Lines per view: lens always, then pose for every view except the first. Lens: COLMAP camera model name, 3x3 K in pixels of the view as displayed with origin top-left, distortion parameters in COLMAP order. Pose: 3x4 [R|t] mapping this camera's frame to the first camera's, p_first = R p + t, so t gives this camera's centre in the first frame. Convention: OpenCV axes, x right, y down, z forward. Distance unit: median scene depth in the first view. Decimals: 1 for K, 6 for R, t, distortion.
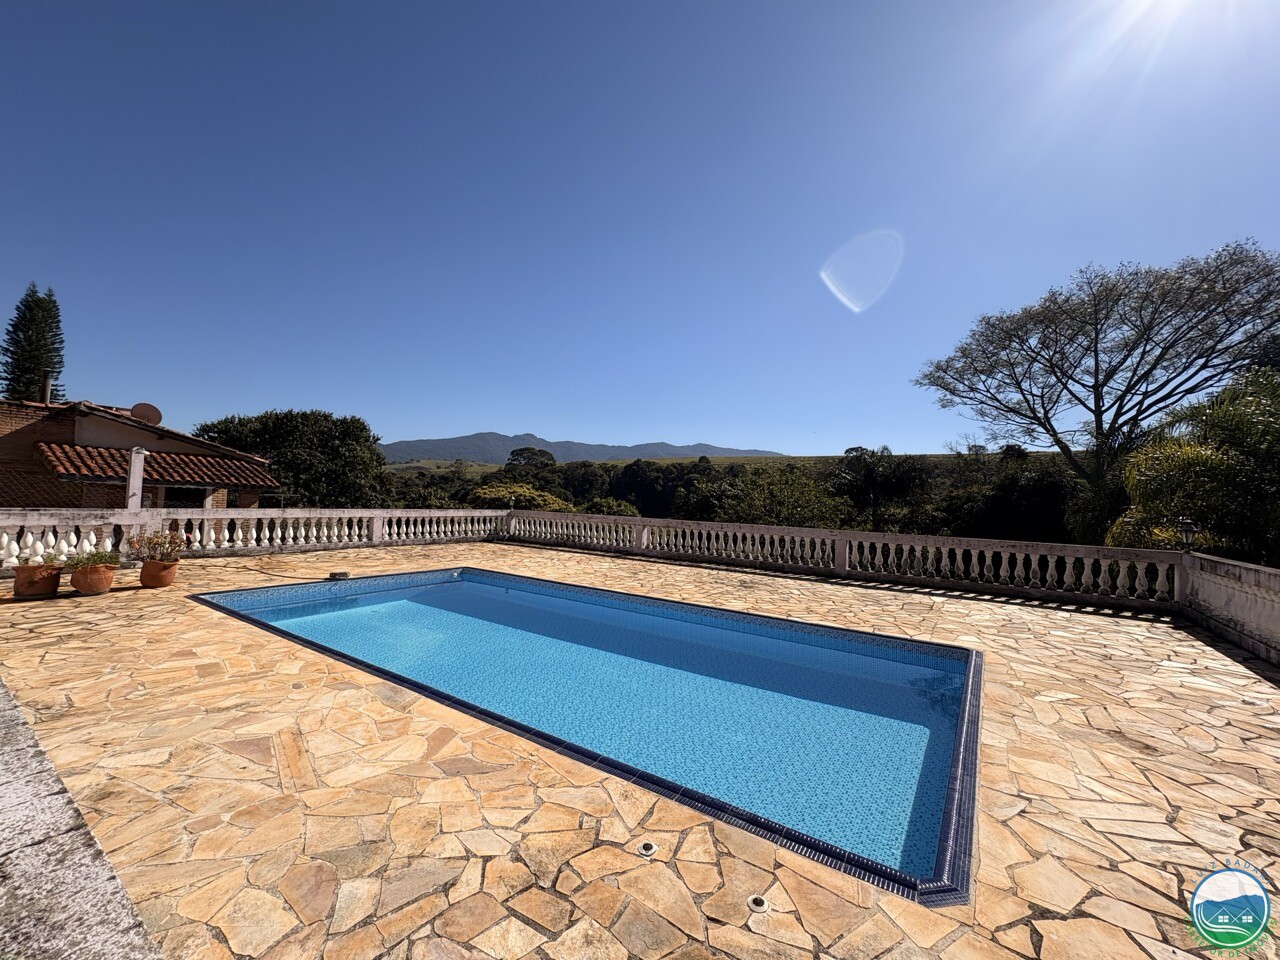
lens RADIAL K [[509.7, 0, 639.9], [0, 509.7, 479.7], [0, 0, 1]] dist [-0.000325, 0.000153]
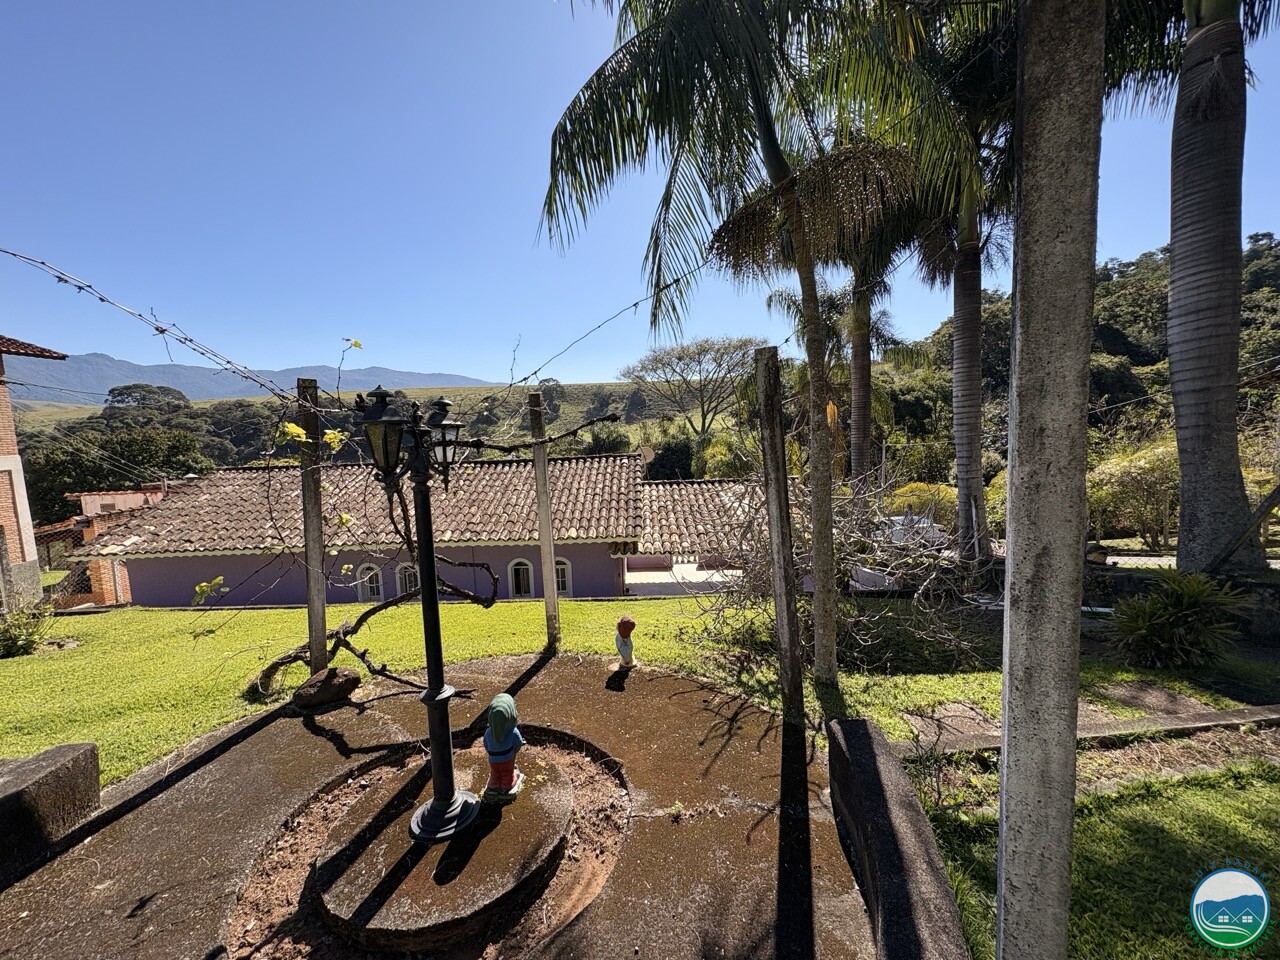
lens RADIAL K [[509.7, 0, 639.6], [0, 509.7, 480.9], [0, 0, 1]] dist [-0.000325, 0.000153]
pose [[0.831128, -0.126076, 0.541601, -0.414828], [0.043174, 0.985650, 0.163189, -0.179574], [-0.554403, -0.112248, 0.824644, -0.541471]]
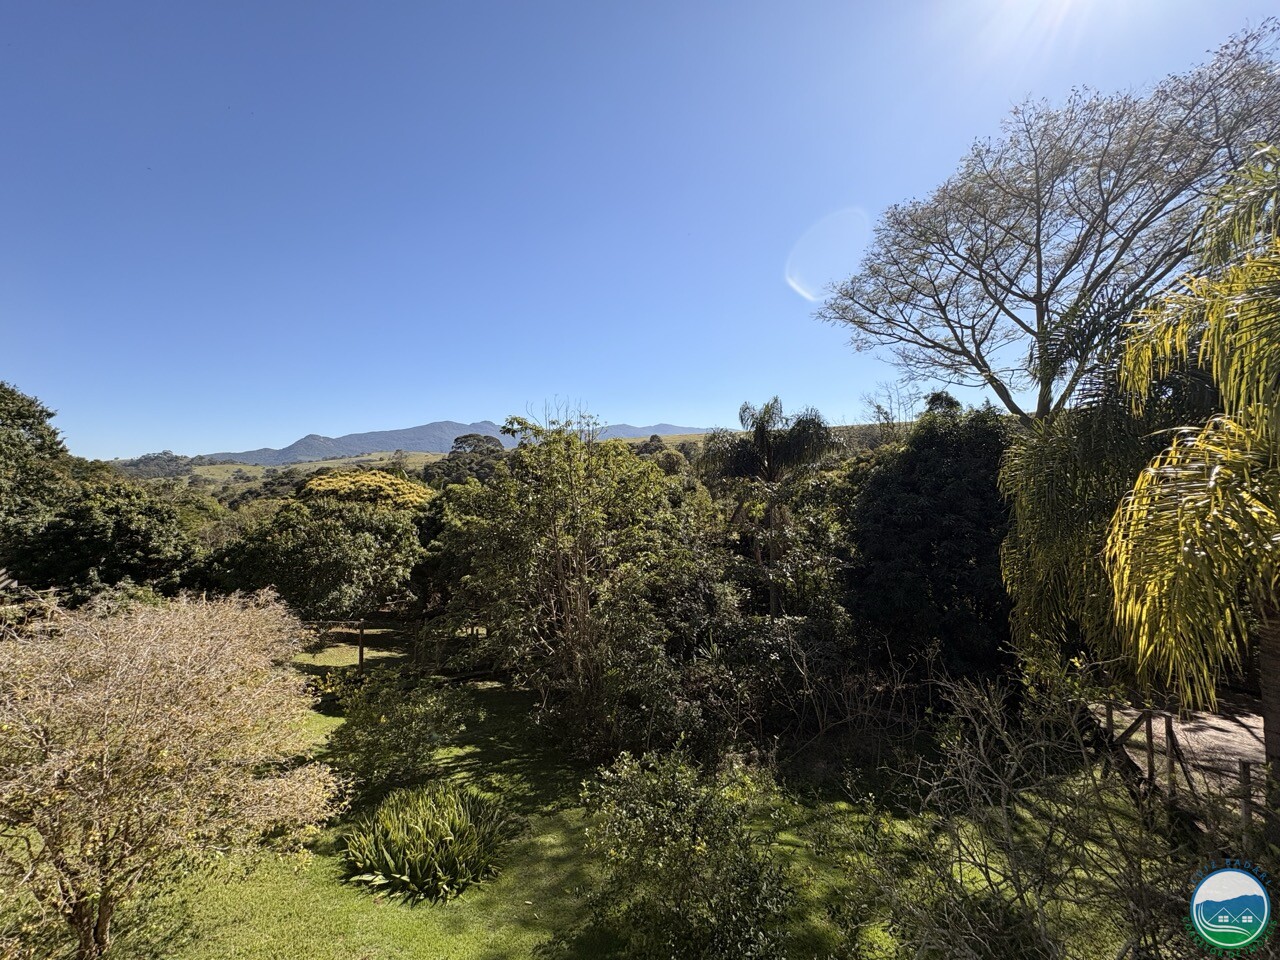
lens RADIAL K [[509.7, 0, 640.0], [0, 509.7, 477.9], [0, 0, 1]] dist [-0.000325, 0.000153]
pose [[0.996297, -0.049794, 0.070085, 0.281049], [0.047562, 0.998317, 0.033170, 0.025137], [-0.071618, -0.029714, 0.996989, 0.327605]]
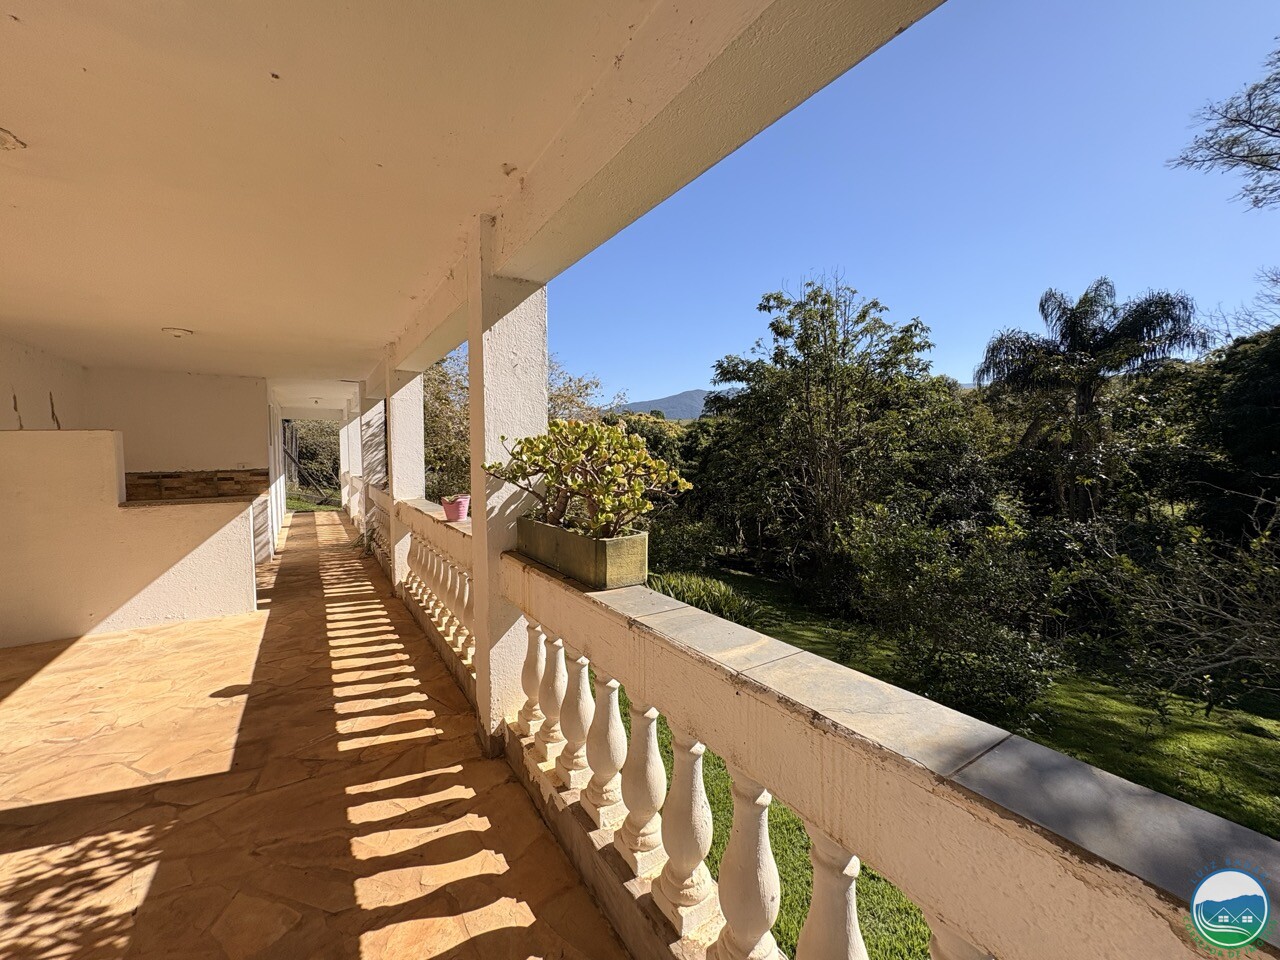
lens RADIAL K [[509.7, 0, 640.2], [0, 509.7, 478.2], [0, 0, 1]] dist [-0.000325, 0.000153]
pose [[0.919015, -0.021244, -0.393650, 0.276193], [0.056478, 0.995341, 0.078138, 0.118573], [0.390156, -0.094043, 0.915934, 0.280196]]
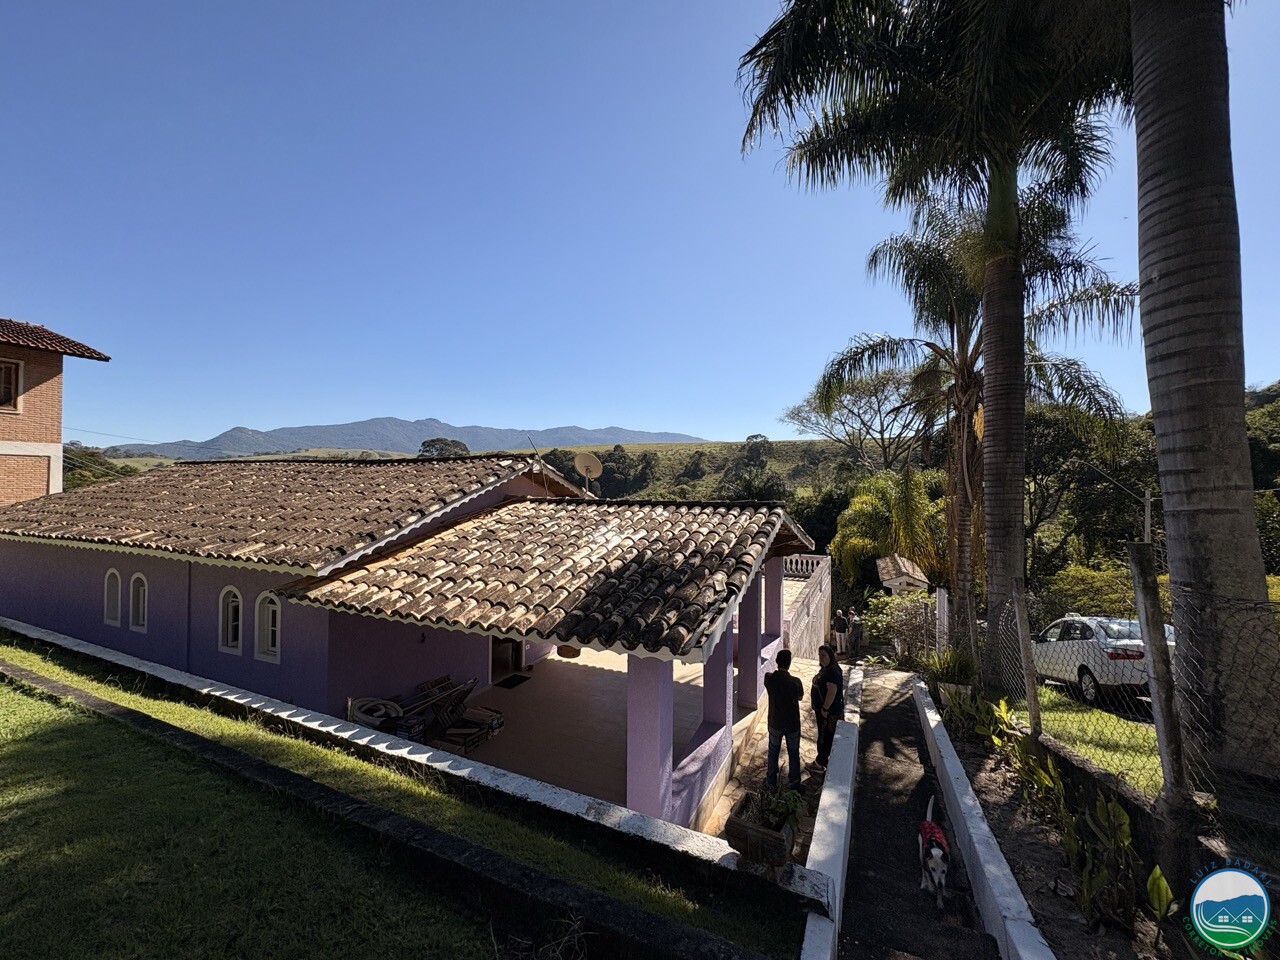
lens RADIAL K [[509.7, 0, 640.9], [0, 509.7, 474.0], [0, 0, 1]] dist [-0.000325, 0.000153]
pose [[0.984814, -0.026790, 0.171534, -0.116262], [0.023092, 0.999457, 0.023516, -0.114252], [-0.172071, -0.019198, 0.984898, -0.450531]]
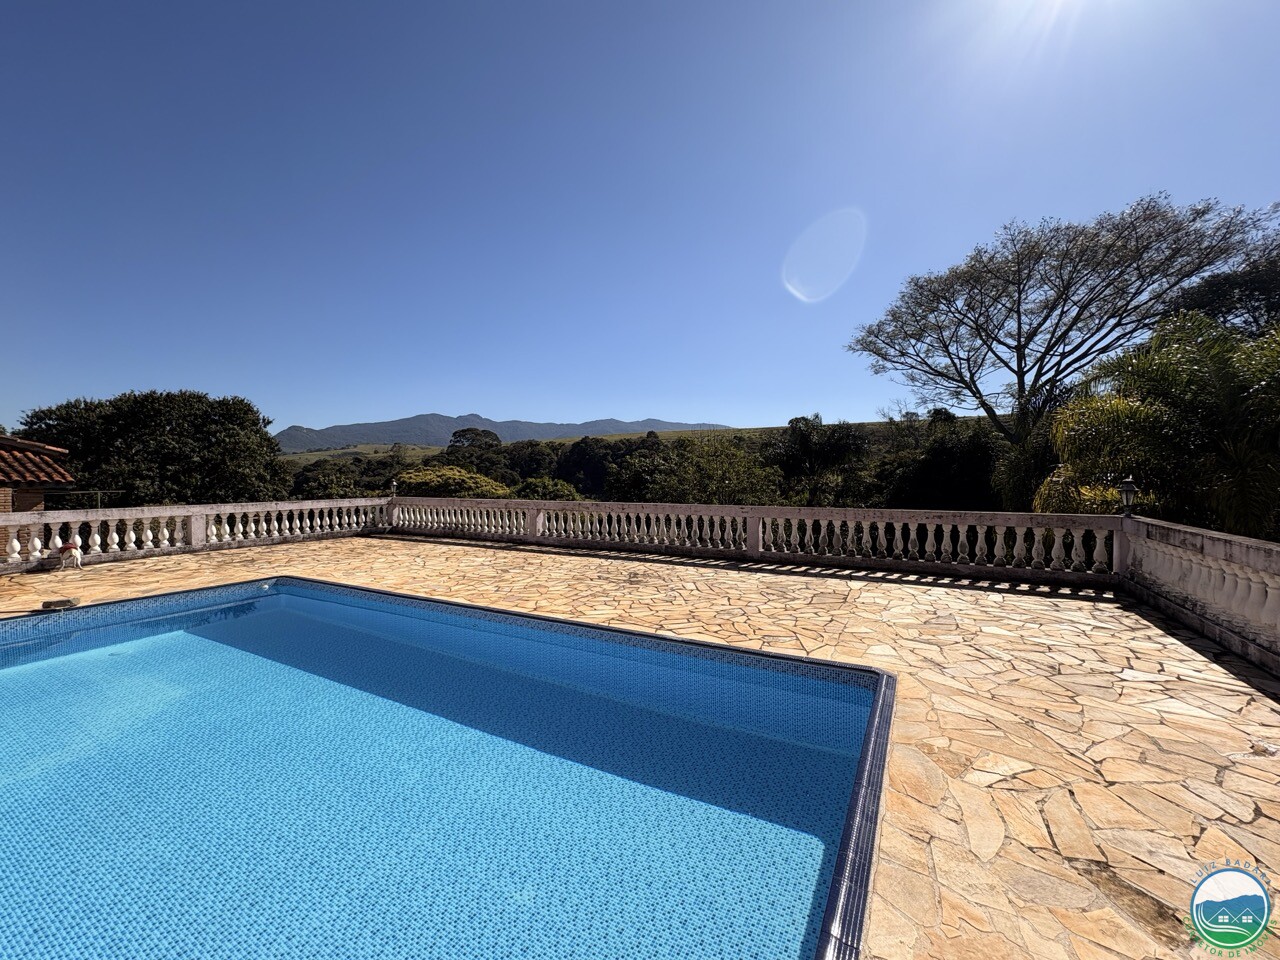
lens RADIAL K [[509.7, 0, 640.0], [0, 509.7, 480.7], [0, 0, 1]] dist [-0.000325, 0.000153]
pose [[0.994666, -0.041596, 0.094389, 0.050561], [0.037066, 0.998098, 0.049250, 0.002690], [-0.096258, -0.045489, 0.994316, 0.065535]]
